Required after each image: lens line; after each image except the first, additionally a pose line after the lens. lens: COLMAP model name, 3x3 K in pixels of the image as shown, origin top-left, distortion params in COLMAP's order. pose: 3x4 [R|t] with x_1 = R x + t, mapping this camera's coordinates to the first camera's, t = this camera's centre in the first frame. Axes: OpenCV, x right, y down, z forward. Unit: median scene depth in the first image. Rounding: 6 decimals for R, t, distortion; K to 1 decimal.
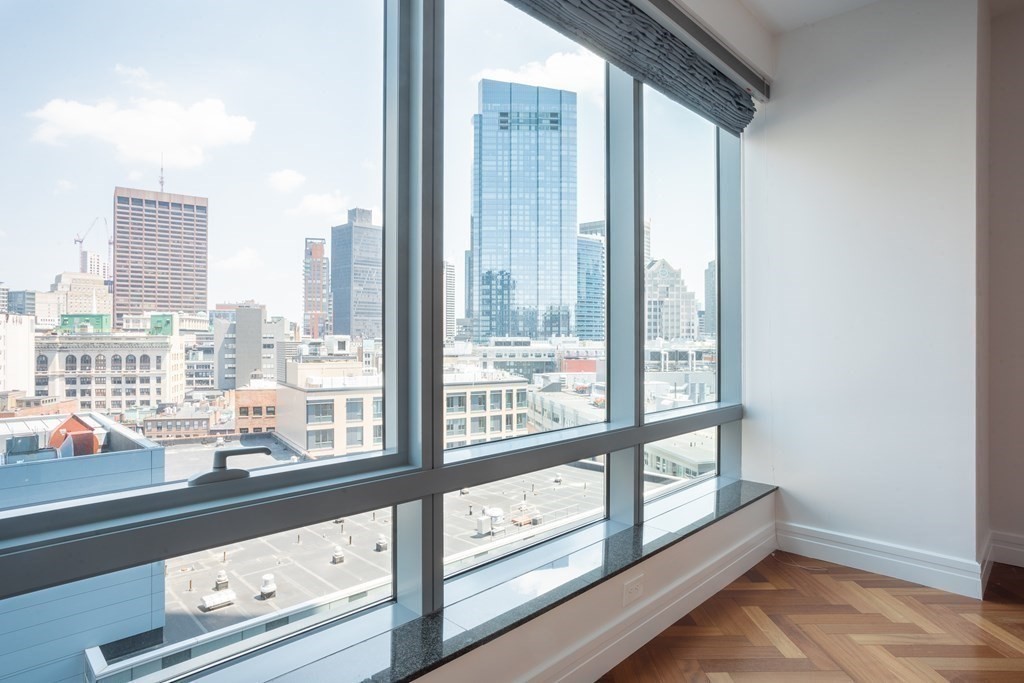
lens RADIAL K [[578.3, 0, 512.0], [0, 578.3, 341.5], [0, 0, 1]] dist [-0.047568, 0.036401]
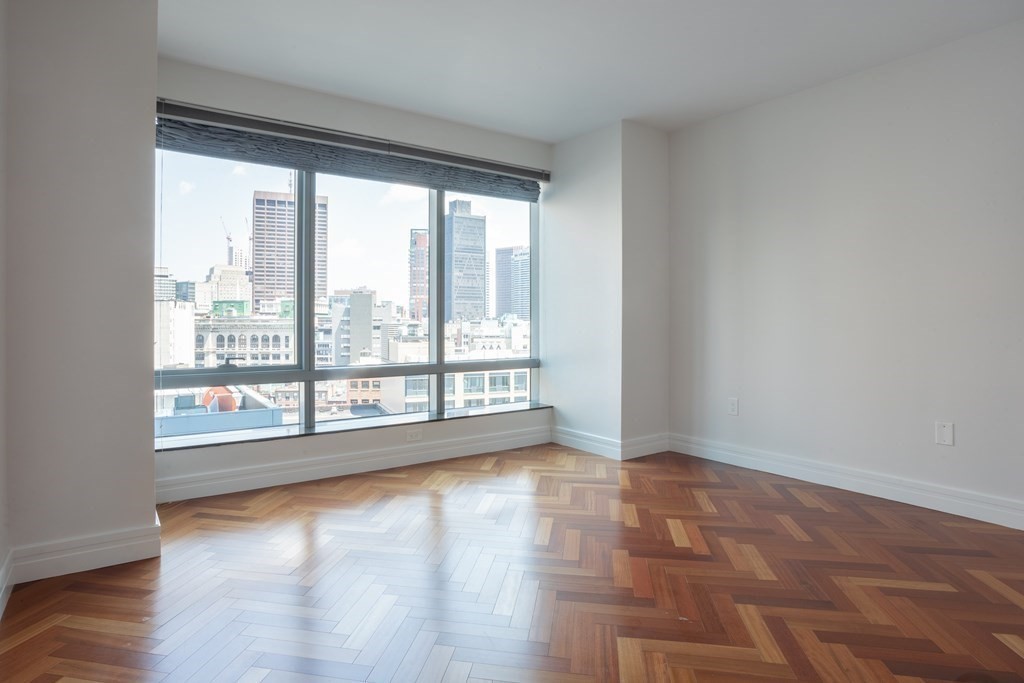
lens RADIAL K [[546.3, 0, 491.2], [0, 546.3, 326.4], [0, 0, 1]] dist [-0.047792, 0.000092]
pose [[0.981254, 0.001035, -0.192715, 0.070026], [-0.000003, 0.999986, 0.005355, 0.000502], [0.192717, -0.005254, 0.981240, -0.076214]]
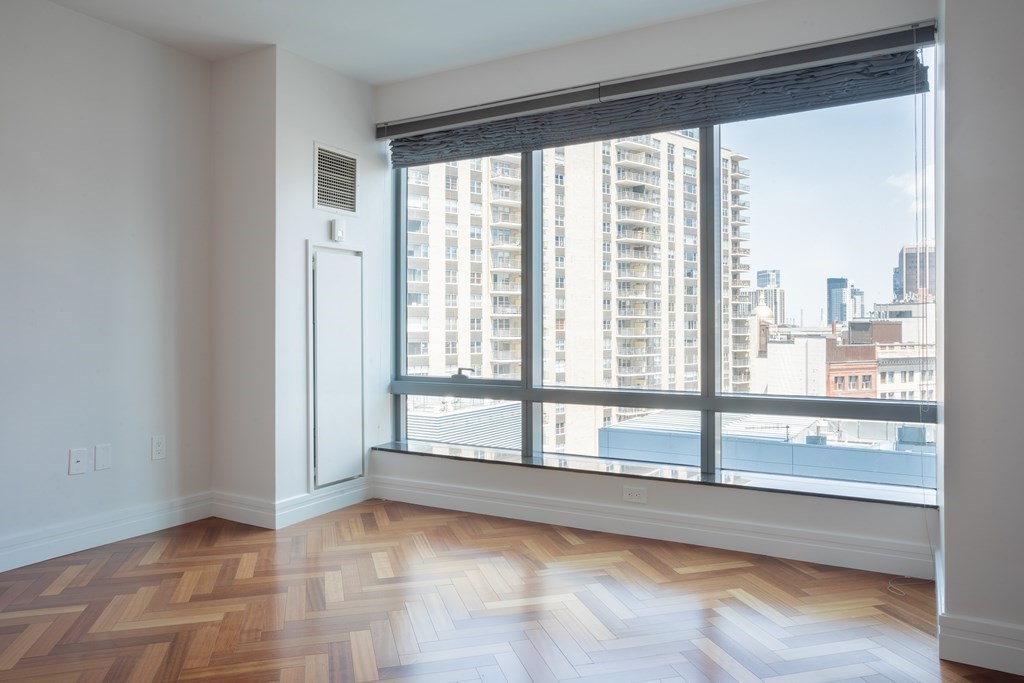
lens RADIAL K [[713.9, 0, 517.0], [0, 713.9, 326.9], [0, 0, 1]] dist [-0.027604, -0.000073]
pose [[0.258912, -0.003786, -0.965893, 0.151539], [-0.002267, 0.999987, -0.004527, -0.000061], [0.965898, 0.003362, 0.258900, 0.016602]]
